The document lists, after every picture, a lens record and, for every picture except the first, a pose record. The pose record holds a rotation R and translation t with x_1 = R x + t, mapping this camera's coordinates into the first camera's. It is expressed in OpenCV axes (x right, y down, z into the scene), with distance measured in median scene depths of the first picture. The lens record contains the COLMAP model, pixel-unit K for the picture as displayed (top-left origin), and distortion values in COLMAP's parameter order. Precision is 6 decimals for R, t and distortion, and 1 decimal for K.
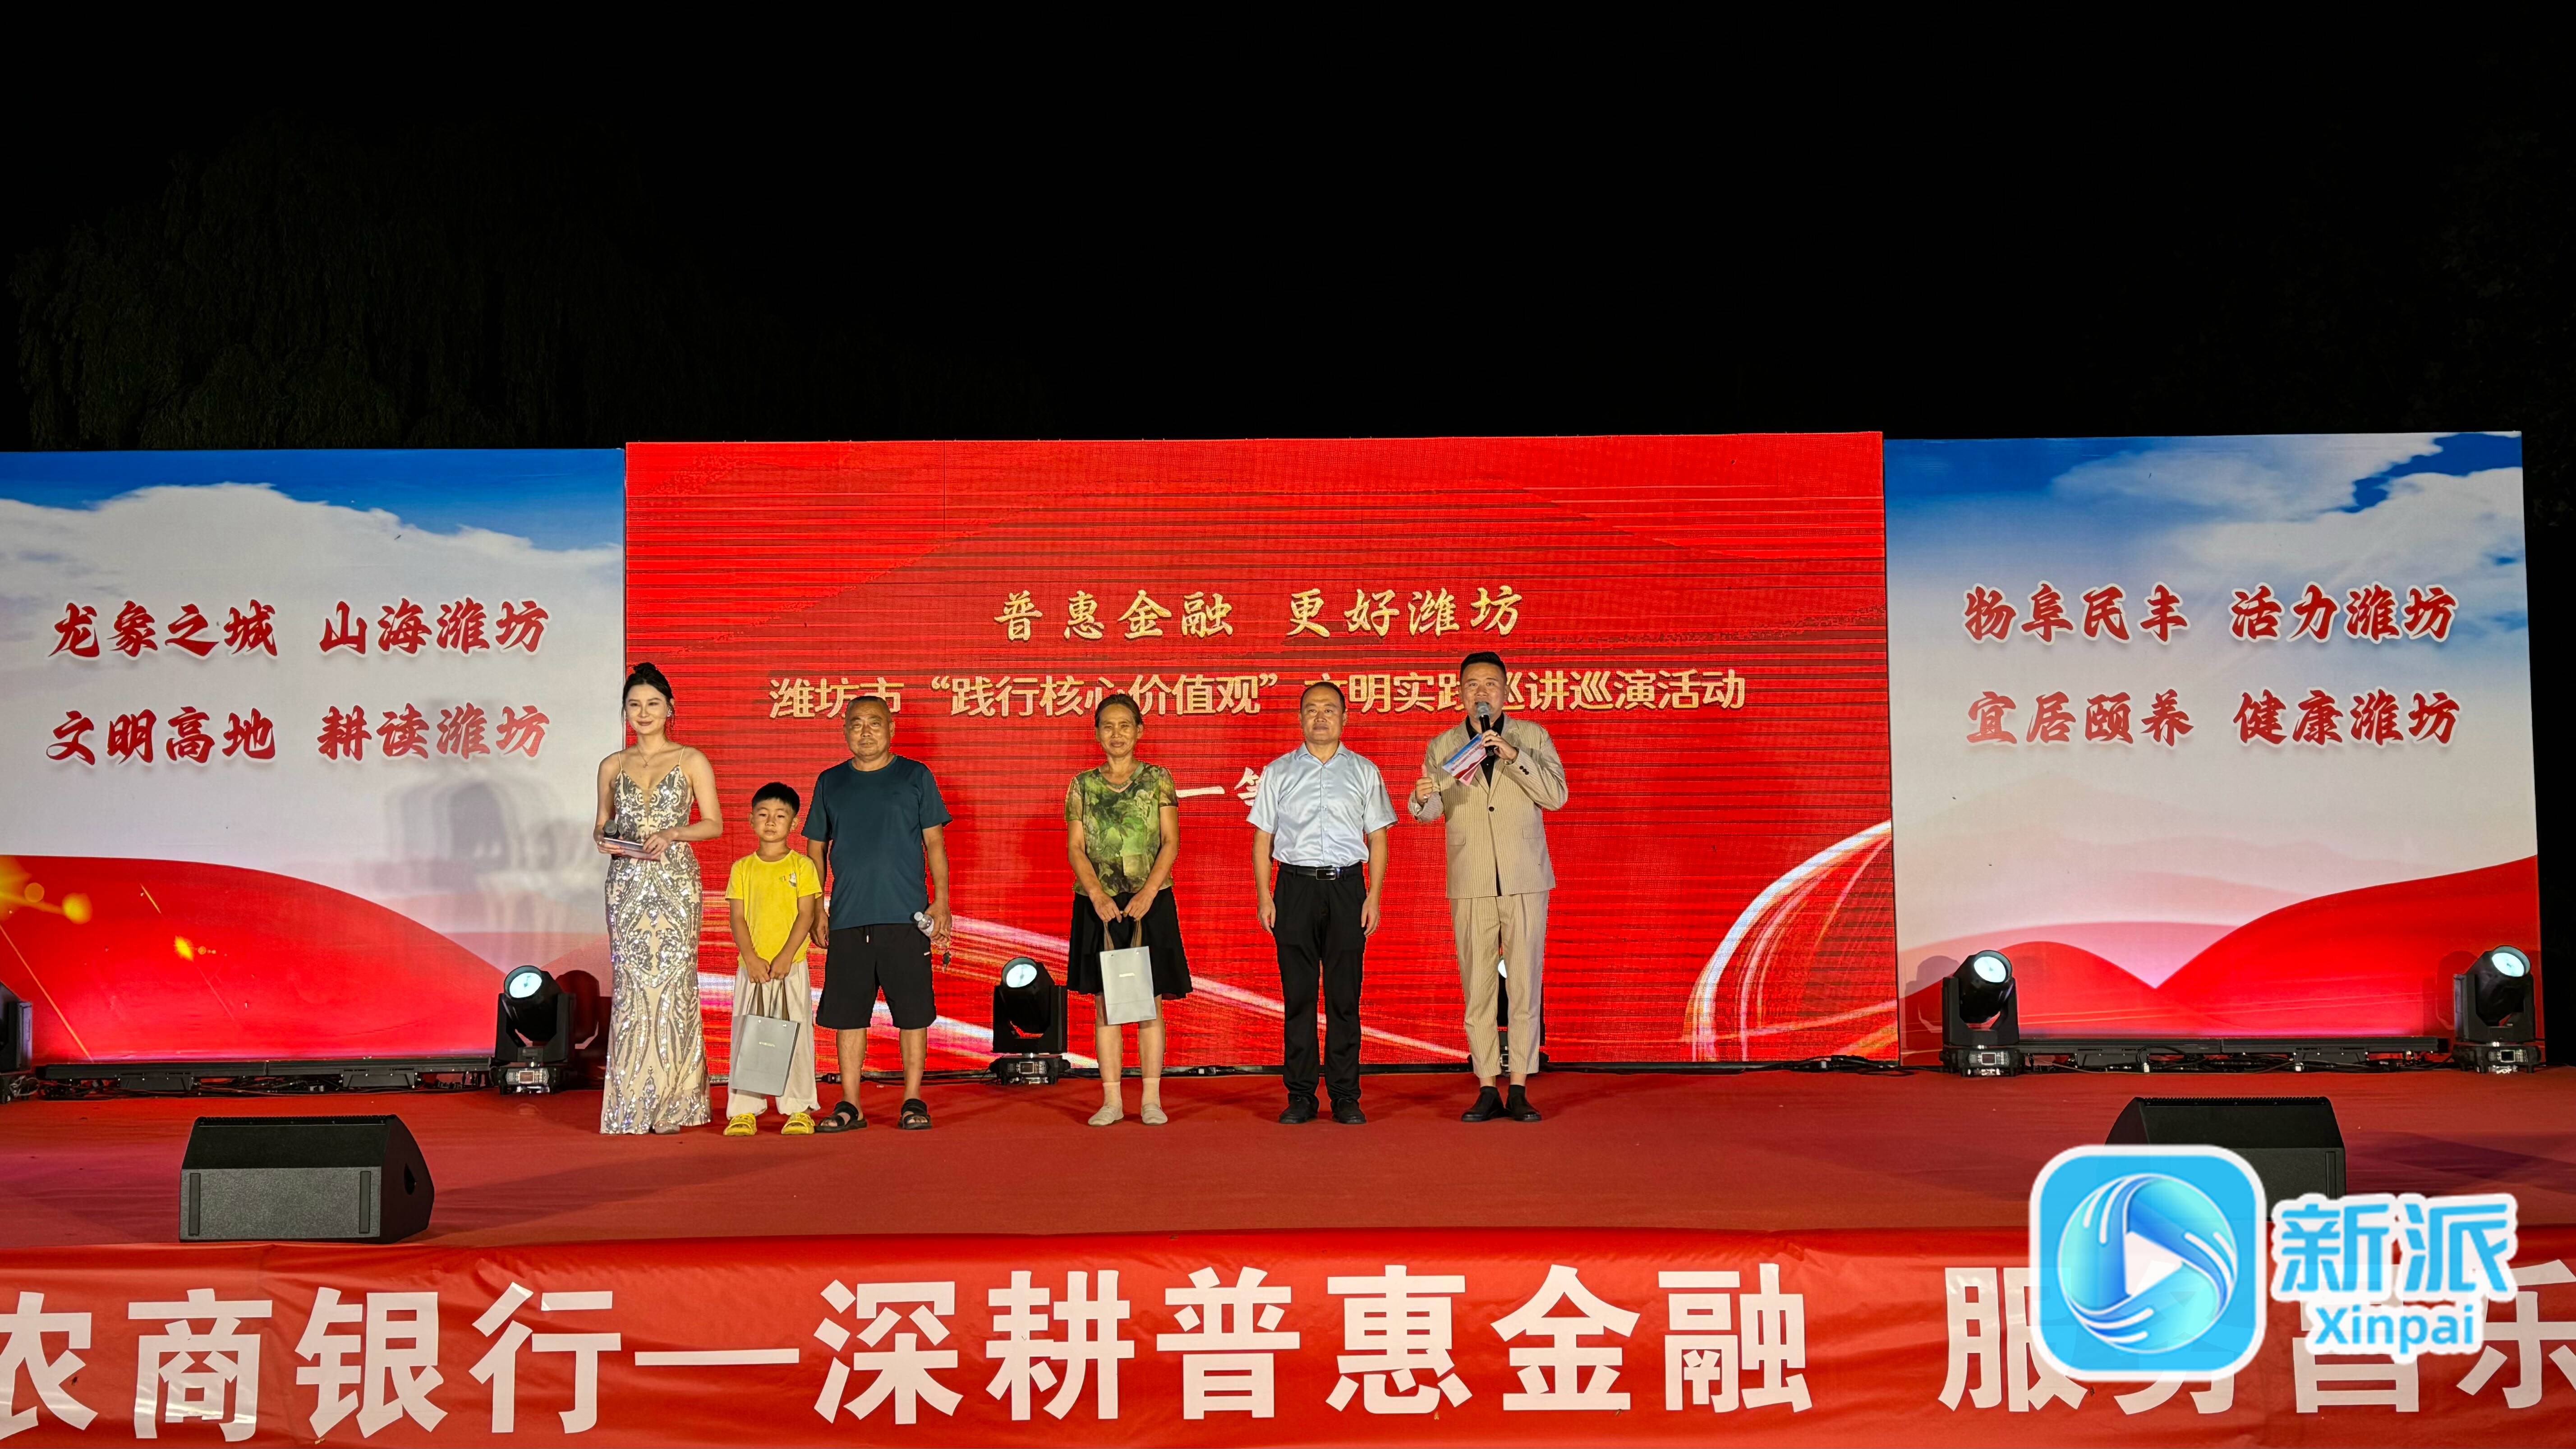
lens RADIAL K [[2537.9, 0, 1291.1], [0, 2537.9, 733.6], [0, 0, 1]] dist [0.207451, -0.471350]
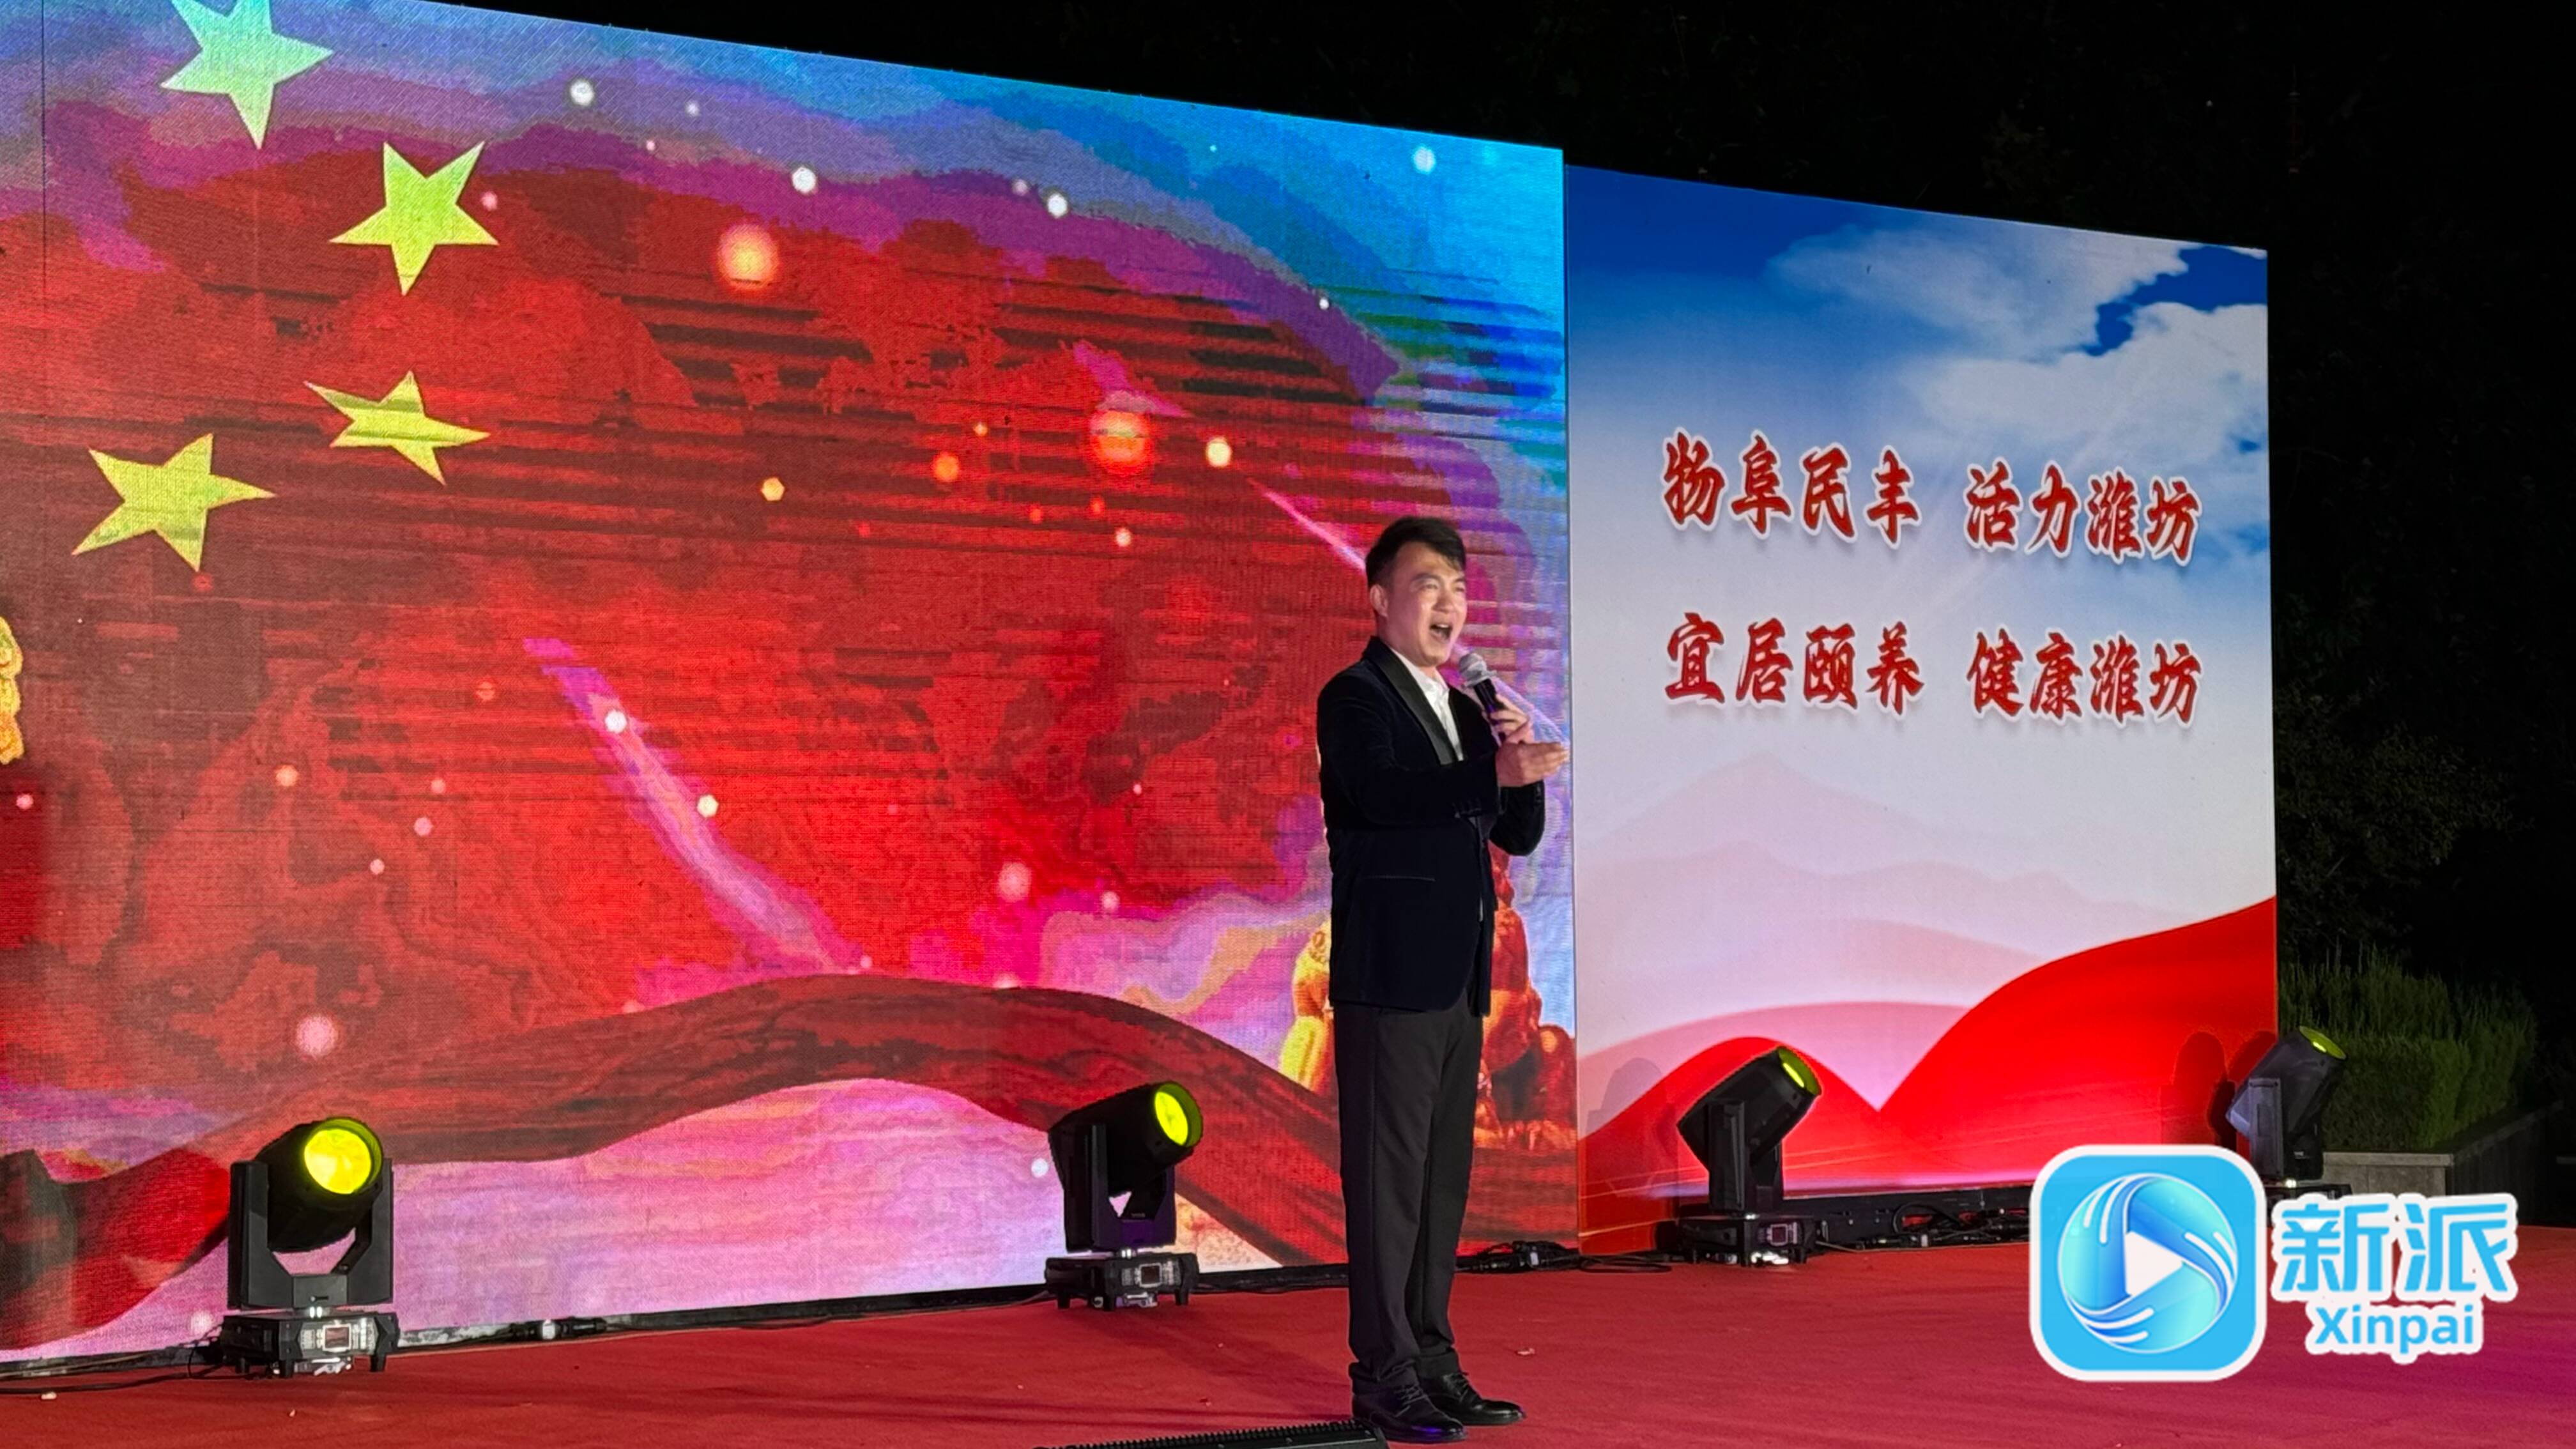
lens RADIAL K [[5018.0, 0, 1289.3], [0, 5018.0, 693.8], [0, 0, 1]] dist [0.127784, 0.149656]
pose [[0.767043, 0.032242, 0.640785, -0.536165], [-0.035784, 0.999332, -0.007448, 0.013986], [-0.640597, -0.017217, 0.767684, 0.179133]]
